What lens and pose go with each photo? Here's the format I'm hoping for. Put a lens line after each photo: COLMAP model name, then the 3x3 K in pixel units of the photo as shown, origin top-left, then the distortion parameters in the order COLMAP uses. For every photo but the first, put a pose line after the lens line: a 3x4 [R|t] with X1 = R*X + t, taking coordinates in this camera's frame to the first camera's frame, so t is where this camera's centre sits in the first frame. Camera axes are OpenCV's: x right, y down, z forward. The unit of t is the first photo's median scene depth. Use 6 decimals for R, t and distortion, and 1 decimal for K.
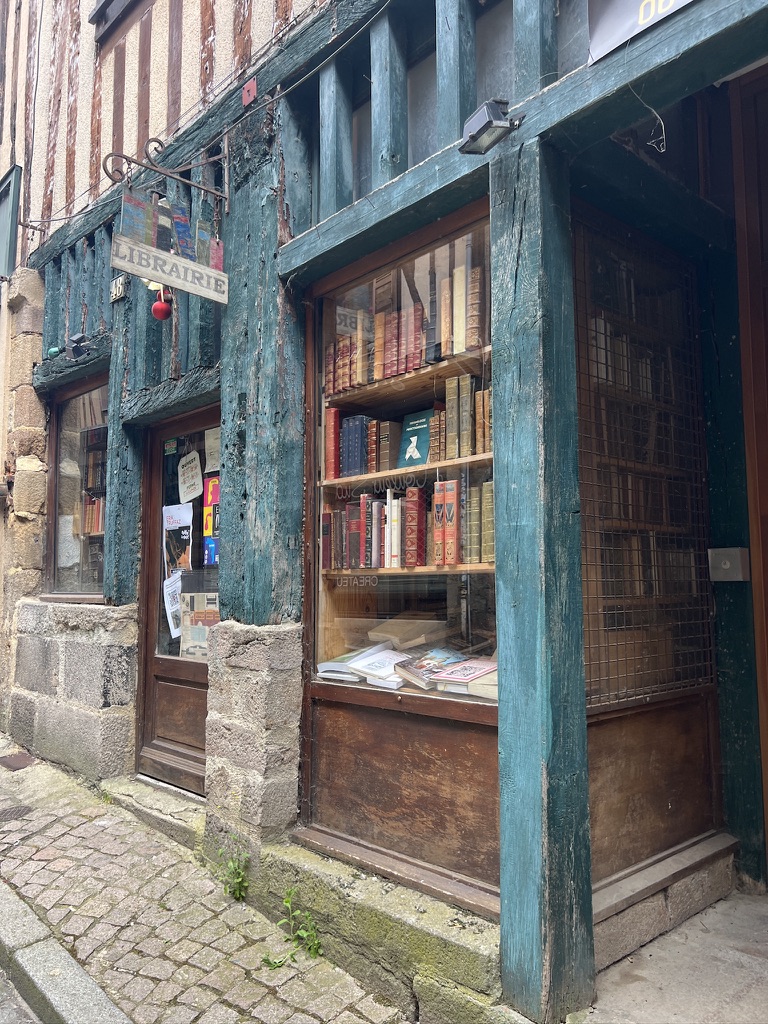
lens RADIAL K [[777.7, 0, 384.0], [0, 777.7, 519.2], [0, 0, 1]] dist [0.031434, -0.001423]
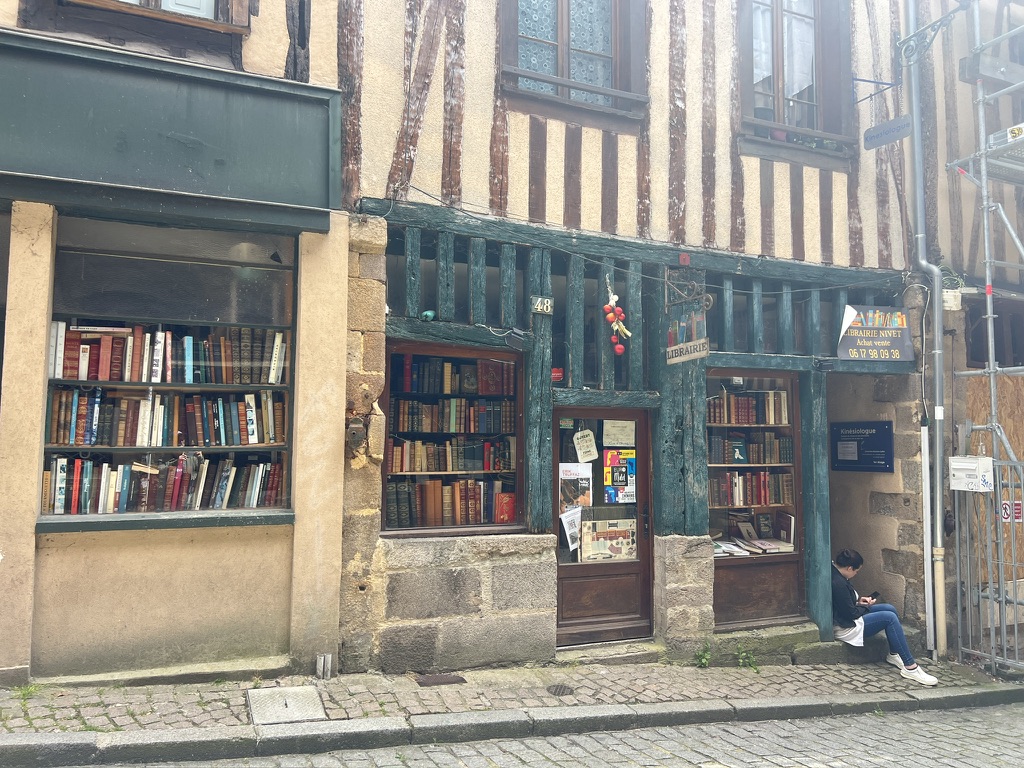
lens RADIAL K [[777.7, 0, 512.0], [0, 777.7, 384.0], [0, 0, 1]] dist [0.031434, -0.001423]
pose [[0.321486, 0.078294, 0.943672, -1.860248], [-0.095616, 0.994166, -0.049909, -0.090022], [-0.942074, -0.074185, 0.327097, 0.667278]]
